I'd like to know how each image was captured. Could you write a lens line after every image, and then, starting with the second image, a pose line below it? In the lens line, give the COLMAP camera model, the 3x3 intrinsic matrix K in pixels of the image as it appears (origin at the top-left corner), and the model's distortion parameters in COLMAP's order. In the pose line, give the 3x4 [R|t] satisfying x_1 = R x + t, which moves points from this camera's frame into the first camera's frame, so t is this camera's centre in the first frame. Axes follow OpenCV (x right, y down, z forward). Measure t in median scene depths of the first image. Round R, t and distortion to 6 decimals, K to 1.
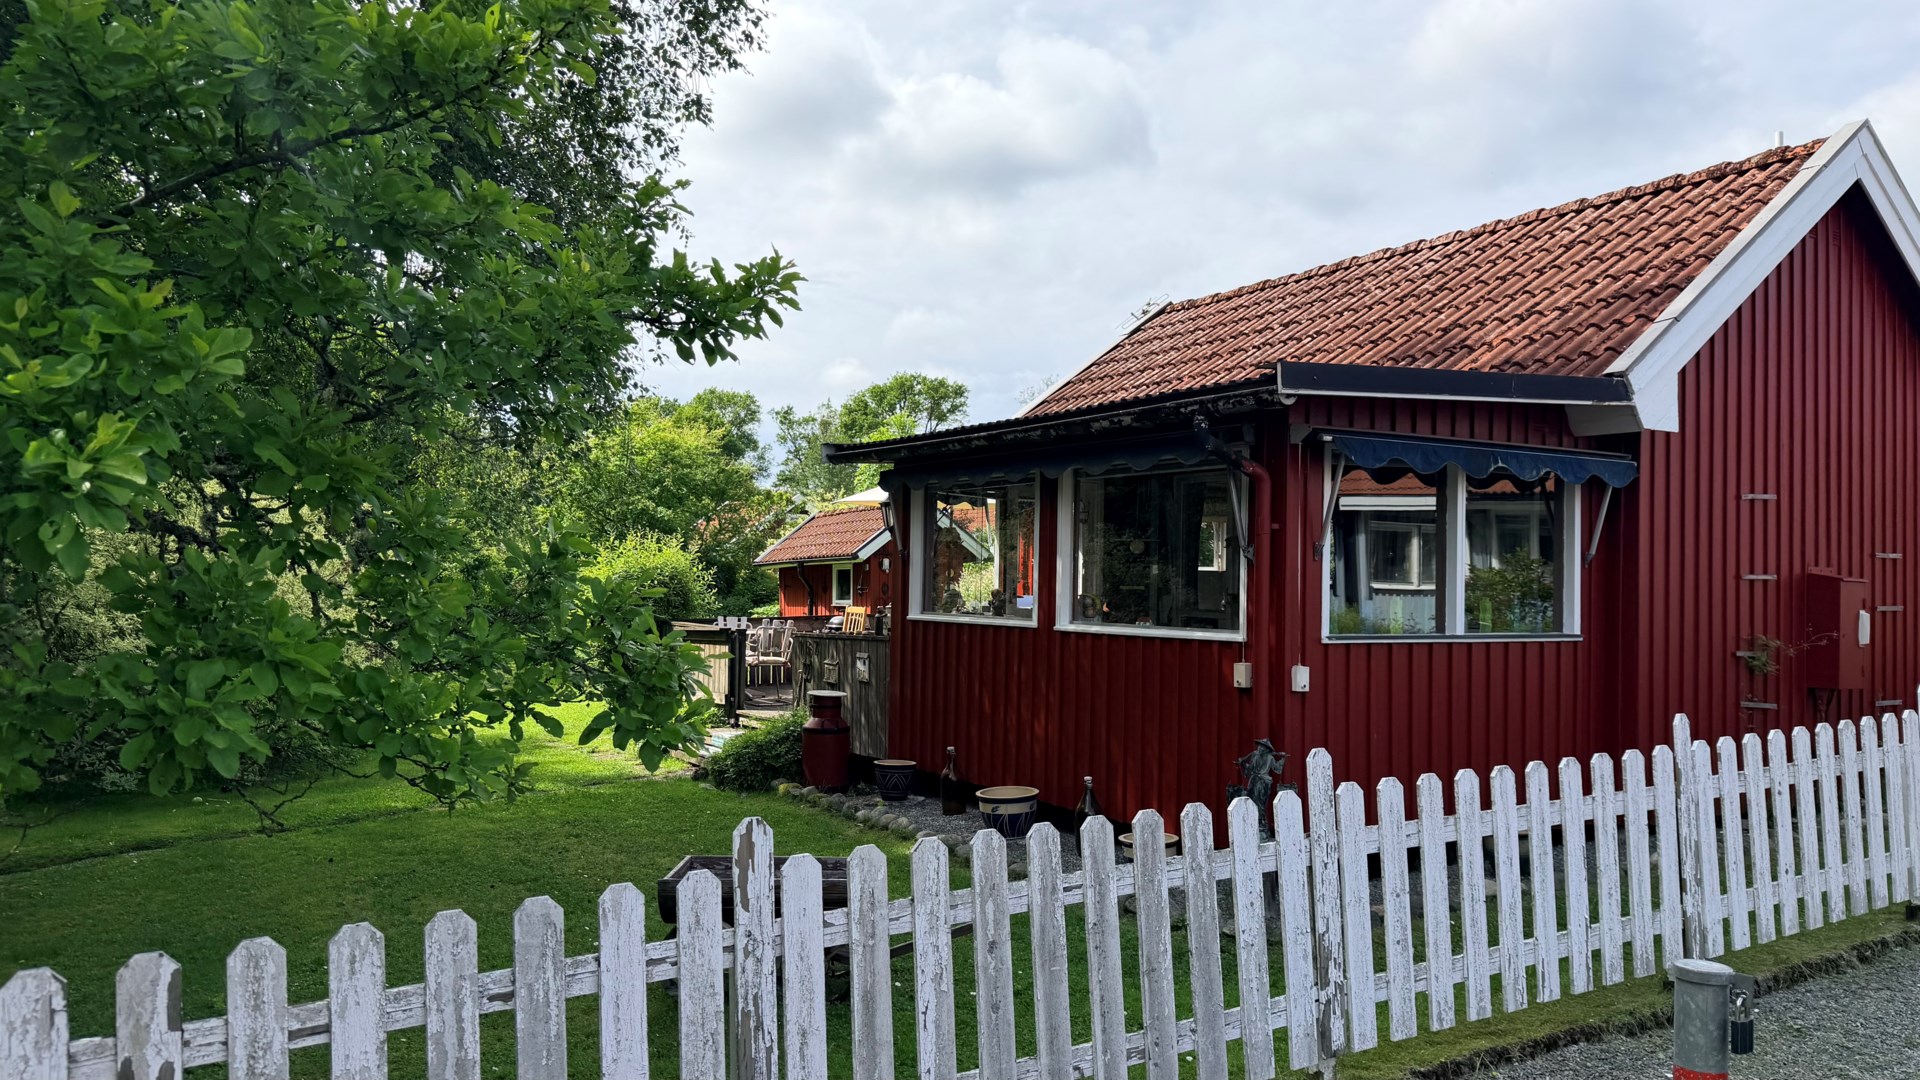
lens RADIAL K [[1235.4, 0, 958.7], [0, 1235.4, 542.1], [0, 0, 1]] dist [-0.012433, -0.002703]
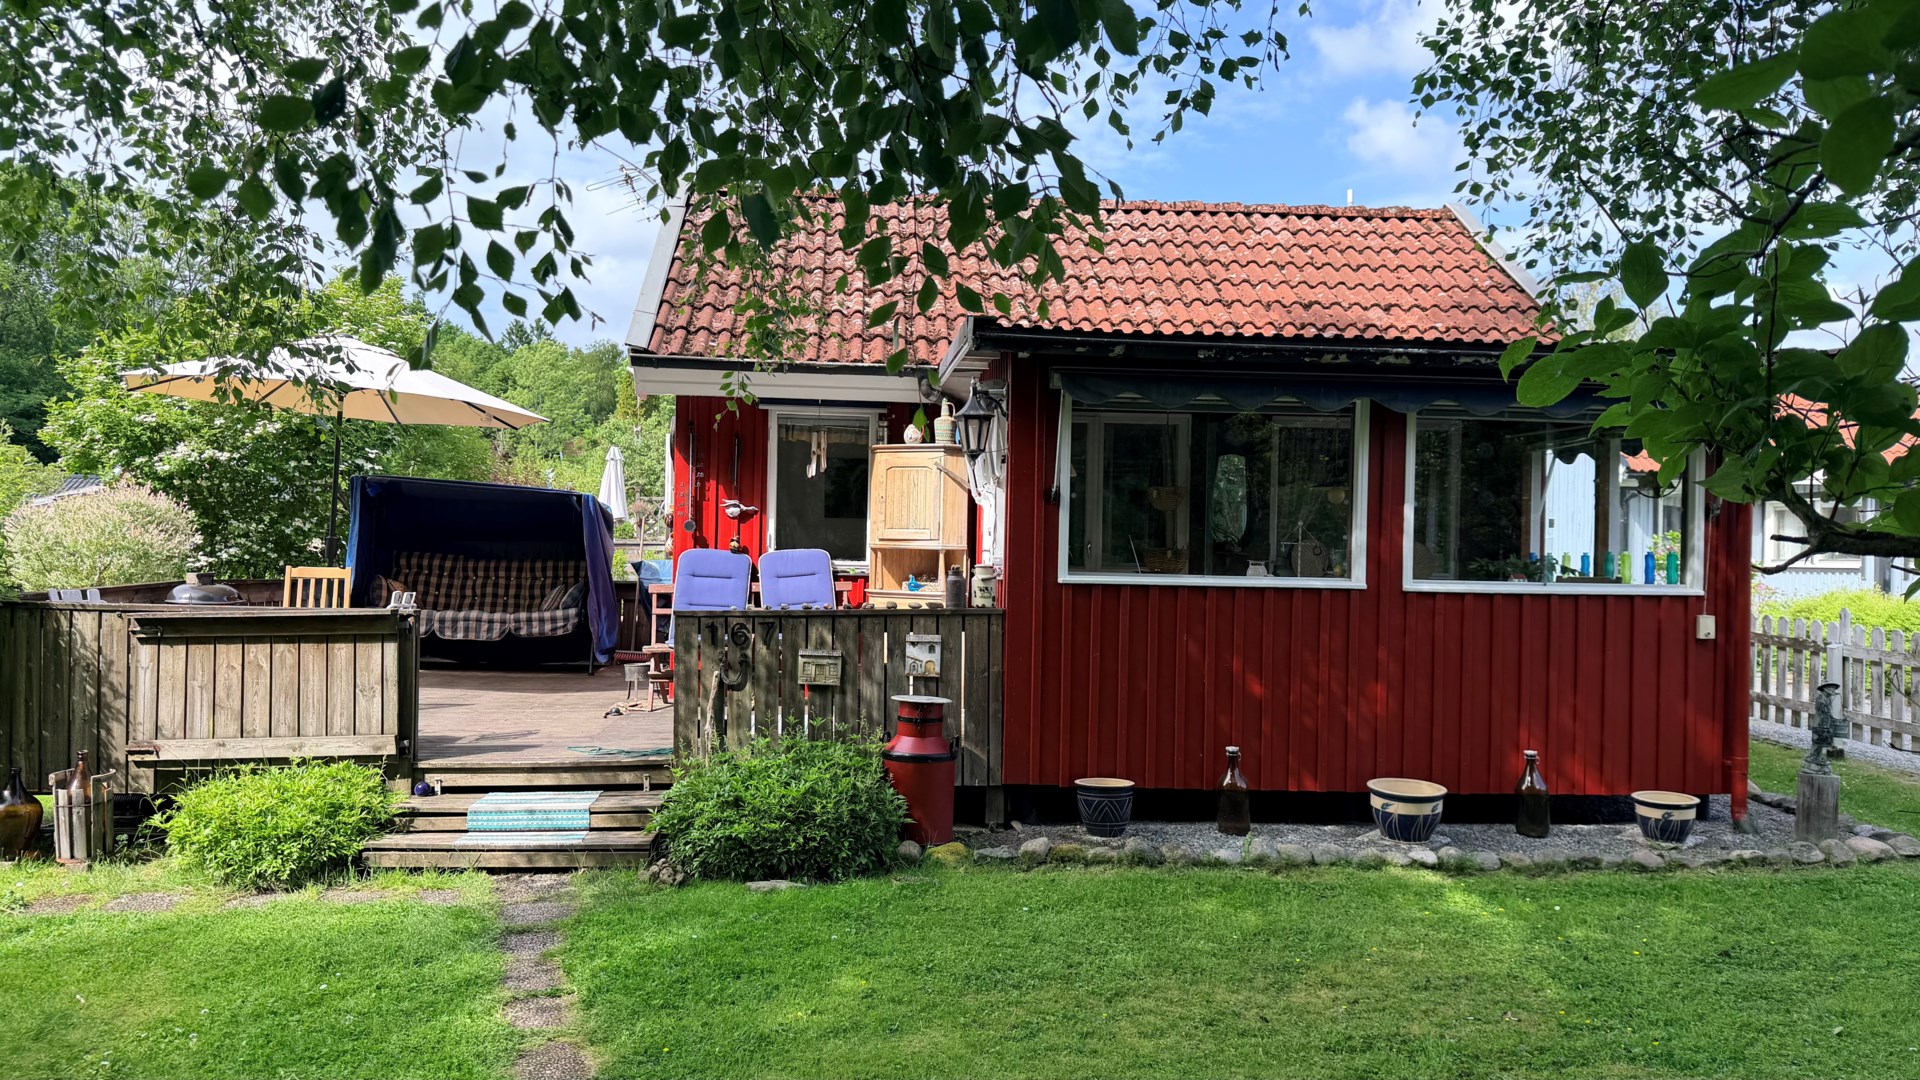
lens RADIAL K [[1235.4, 0, 959.6], [0, 1235.4, 535.9], [0, 0, 1]] dist [-0.012433, -0.002703]
pose [[0.612131, -0.022808, 0.790428, -0.701749], [-0.028990, 0.998265, 0.051256, -0.000595], [-0.790225, -0.054290, 0.610407, 0.659210]]
